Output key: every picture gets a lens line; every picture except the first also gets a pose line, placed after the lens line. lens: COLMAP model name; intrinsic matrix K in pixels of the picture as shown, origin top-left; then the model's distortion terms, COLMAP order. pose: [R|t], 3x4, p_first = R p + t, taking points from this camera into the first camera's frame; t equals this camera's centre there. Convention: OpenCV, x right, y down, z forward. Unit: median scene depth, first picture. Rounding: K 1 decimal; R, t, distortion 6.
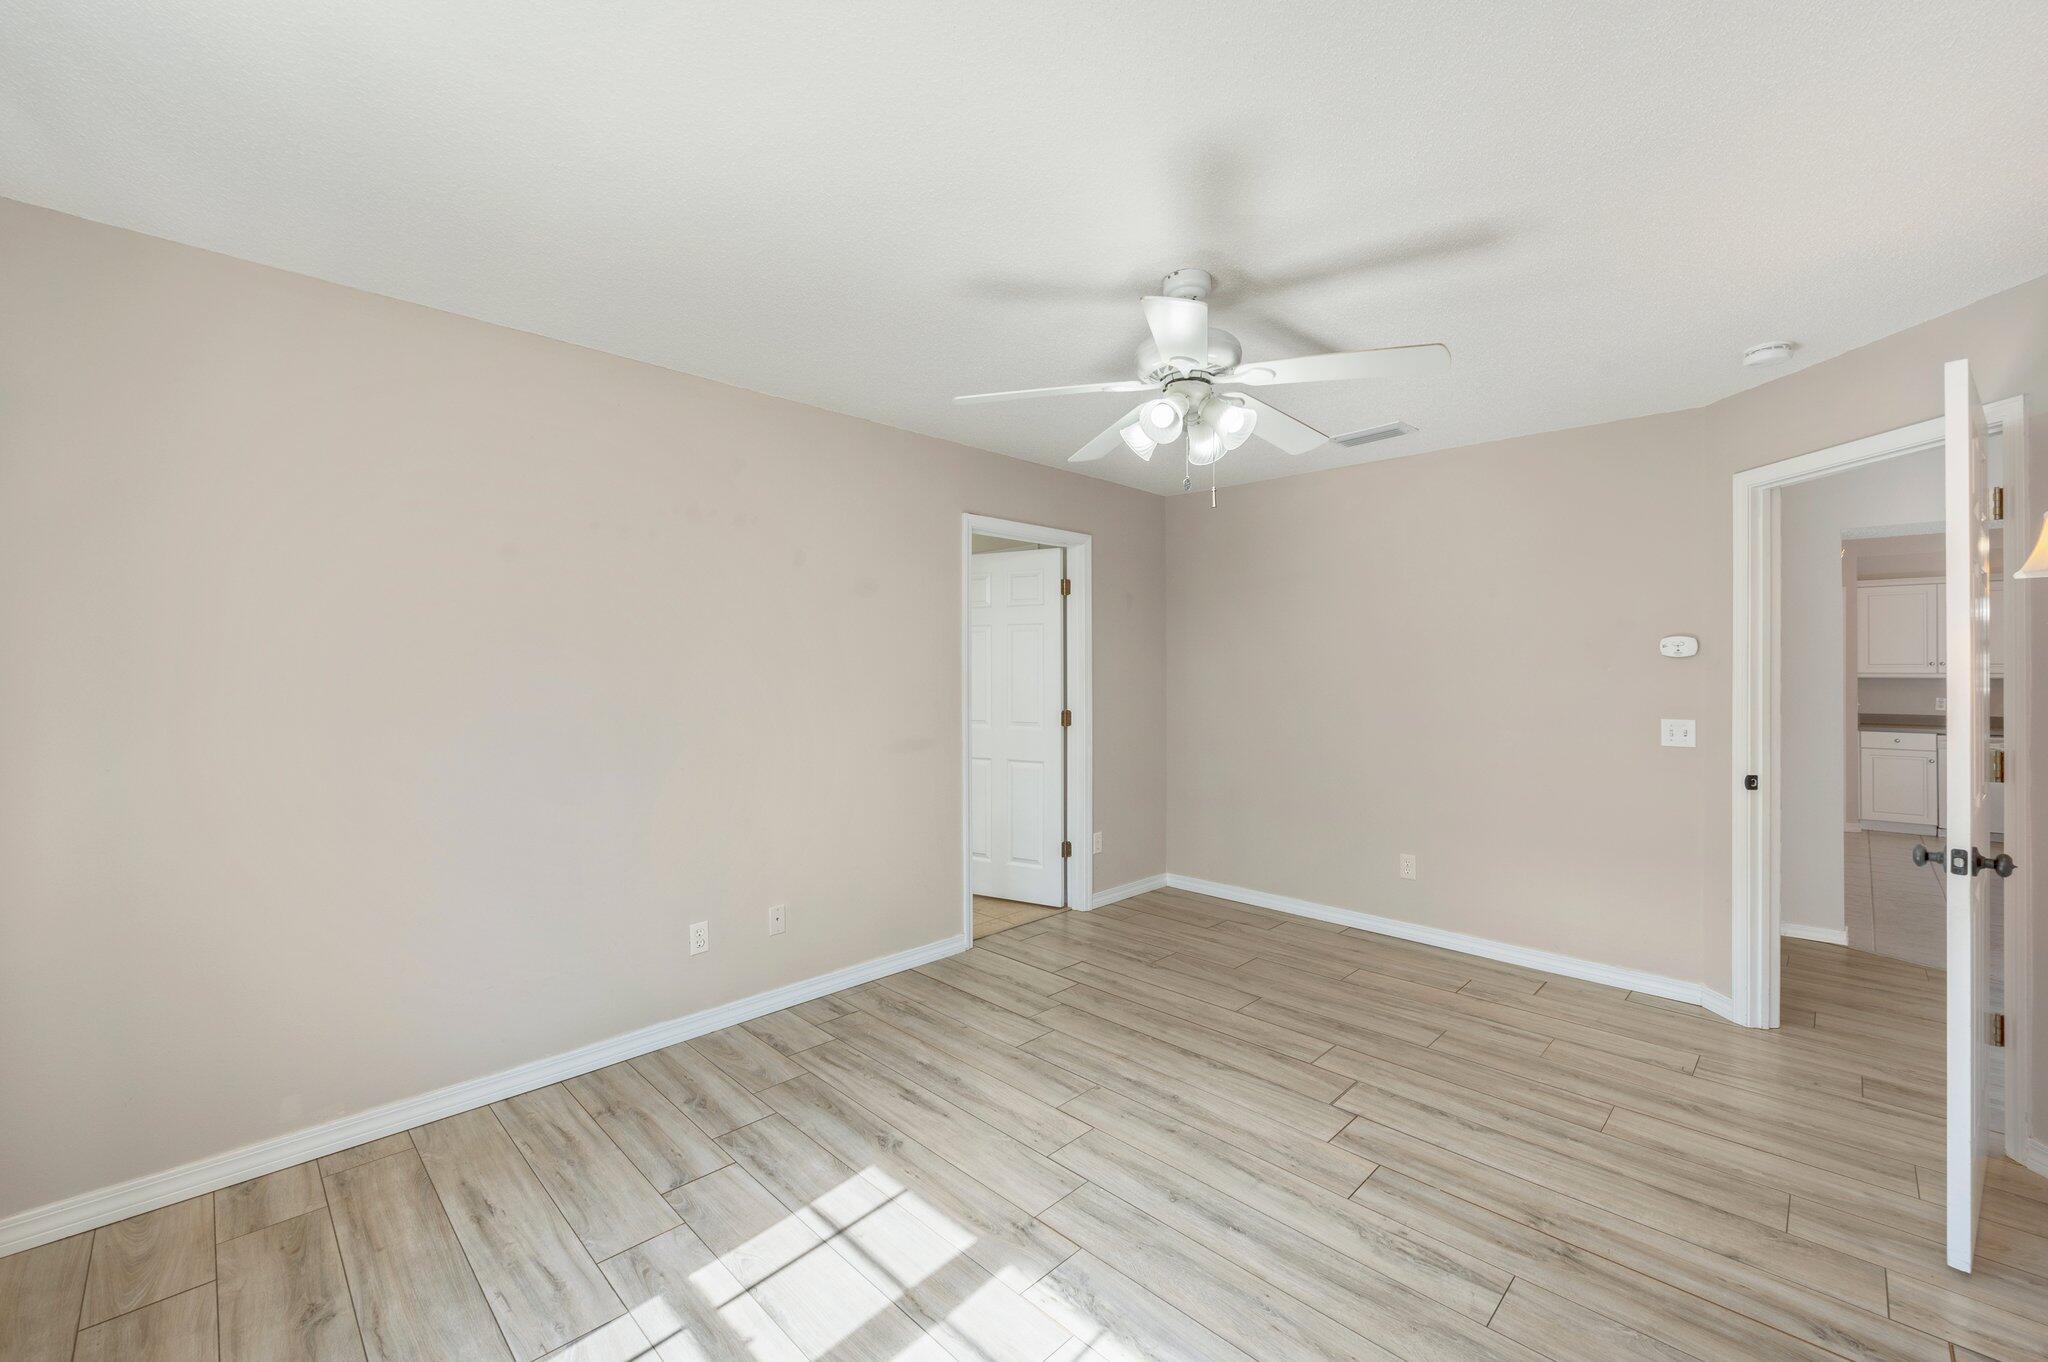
lens RADIAL K [[836.4, 0, 1024.0], [0, 836.4, 681.0], [0, 0, 1]] dist [0.002166, 0.000209]
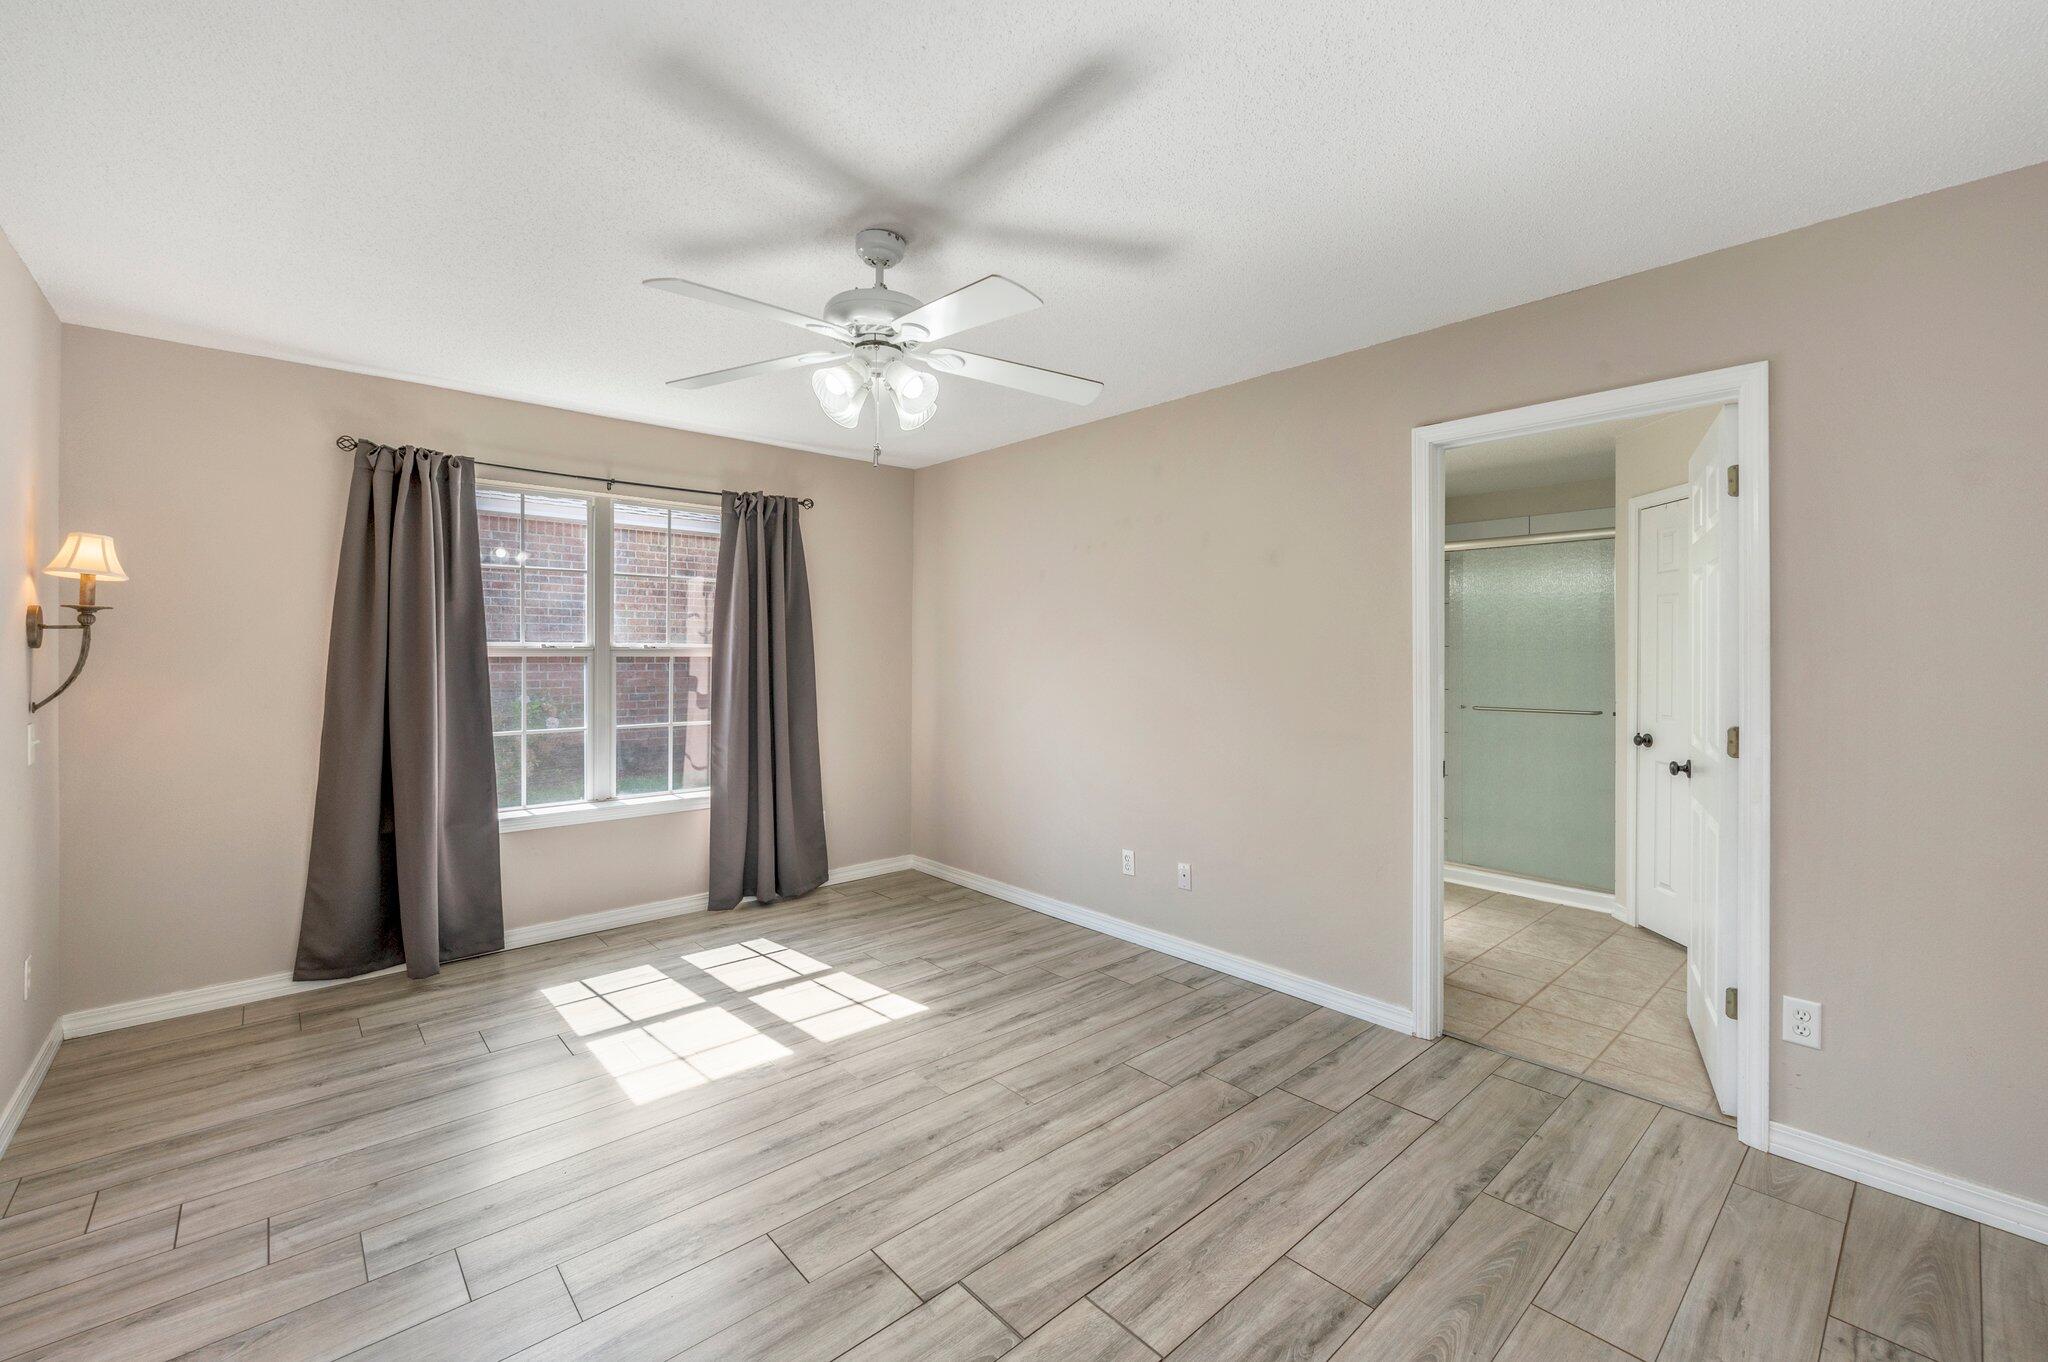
lens RADIAL K [[842.8, 0, 1024.0], [0, 842.8, 681.0], [0, 0, 1]] dist [0.001117, 0.000148]
pose [[-0.057861, 0.030136, -0.997870, 1.073667], [-0.018114, 0.999348, 0.031231, 0.000183], [0.998160, 0.019882, -0.057277, 1.130733]]
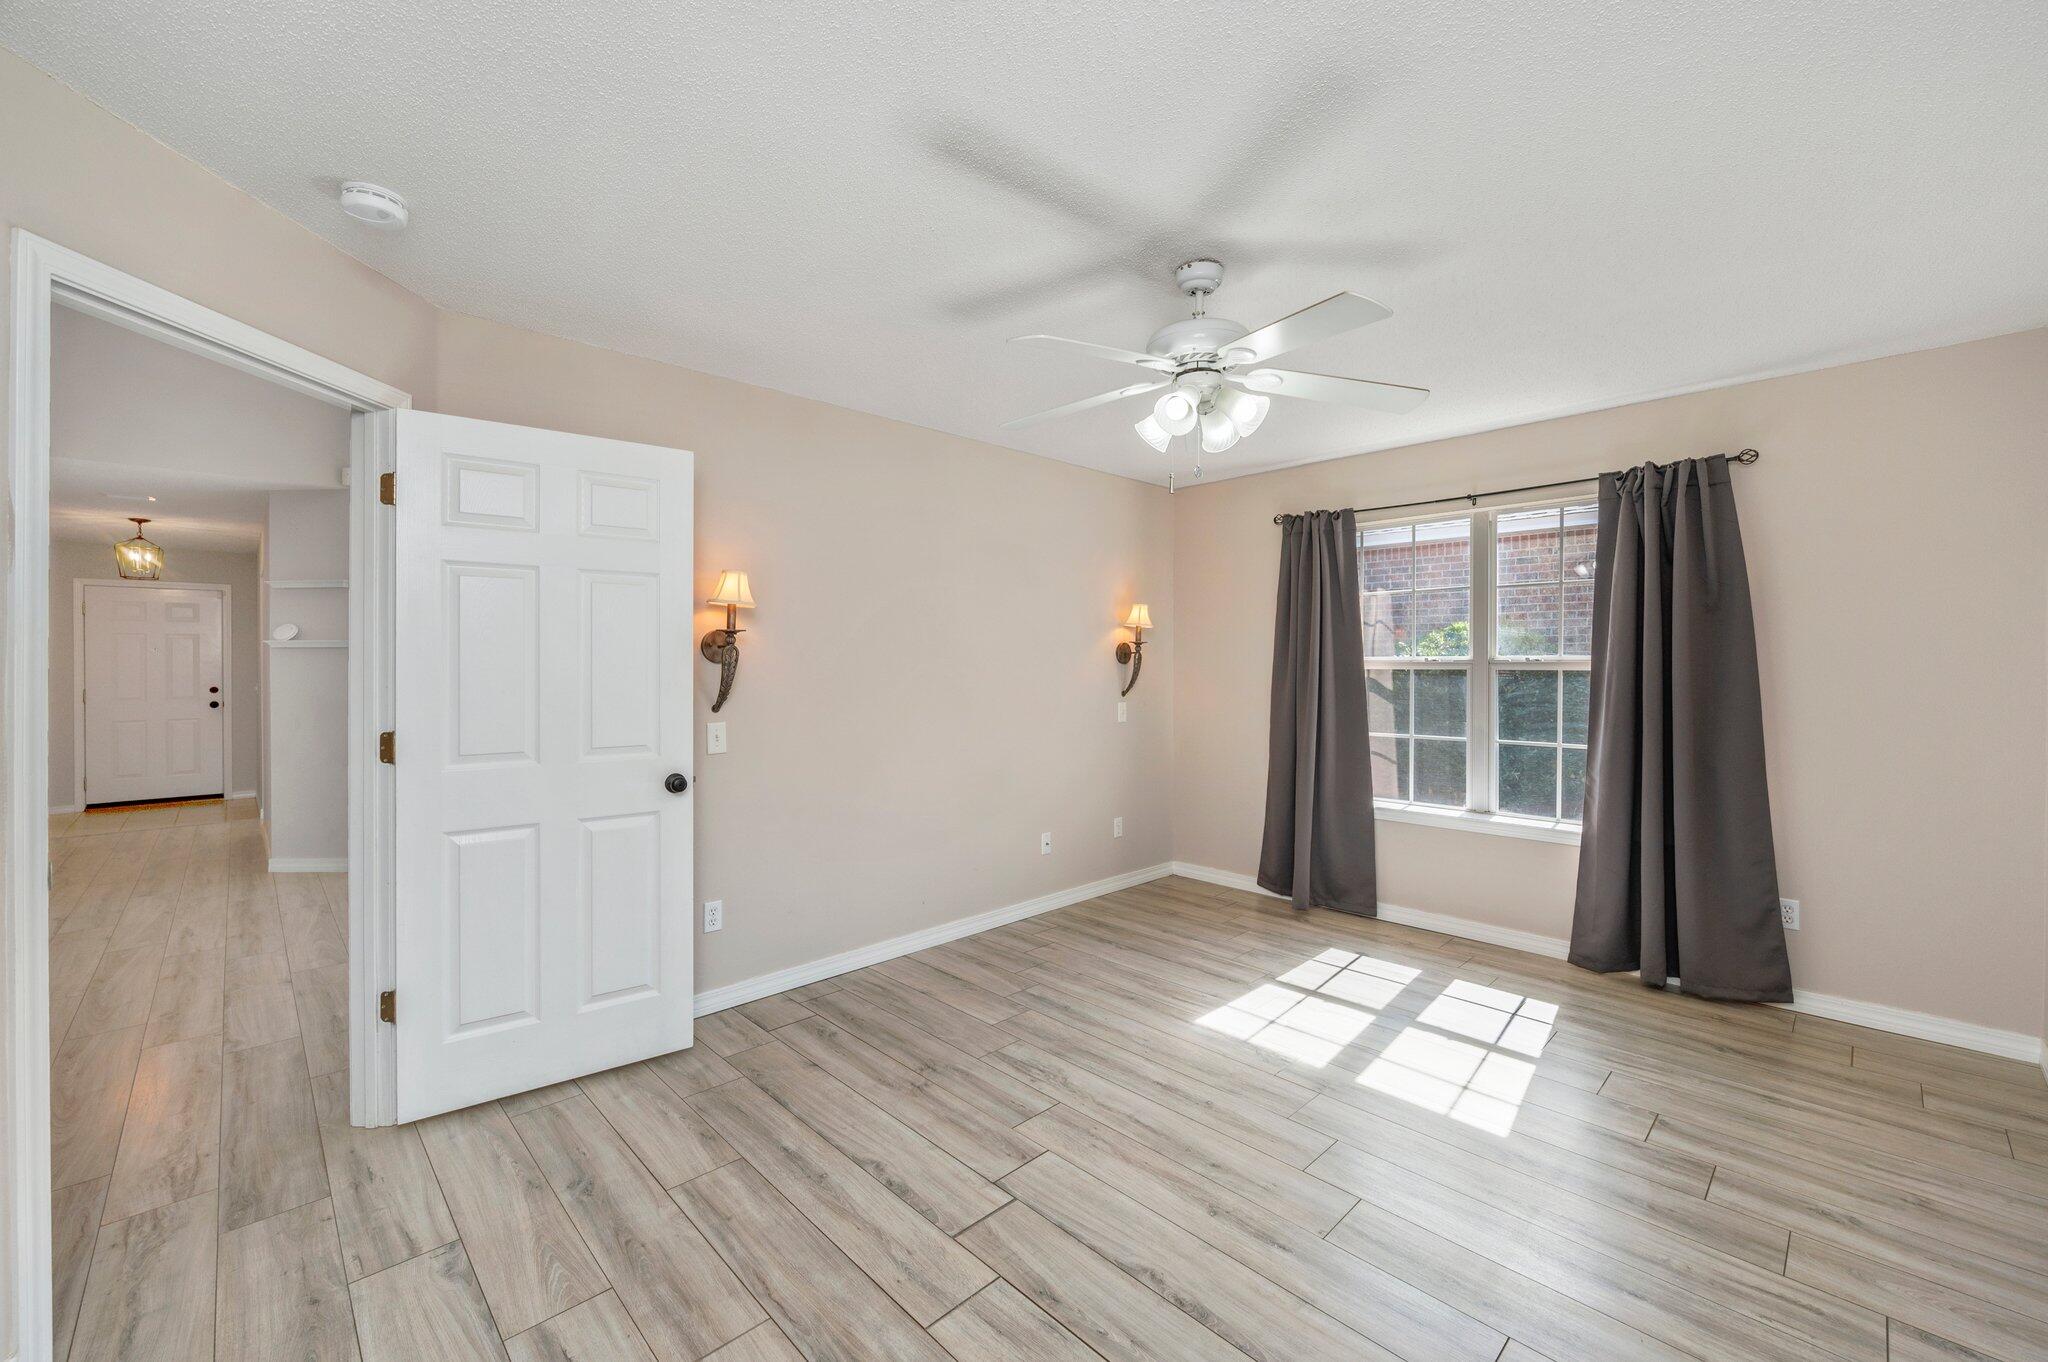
lens RADIAL K [[823.5, 0, 1024.0], [0, 823.5, 681.0], [0, 0, 1]] dist [-0.000340, 0.000240]
pose [[-0.999899, -0.003333, 0.013837, 0.365544], [-0.002857, 0.999408, 0.034274, -0.011775], [-0.013943, 0.034231, -0.999317, 1.843360]]
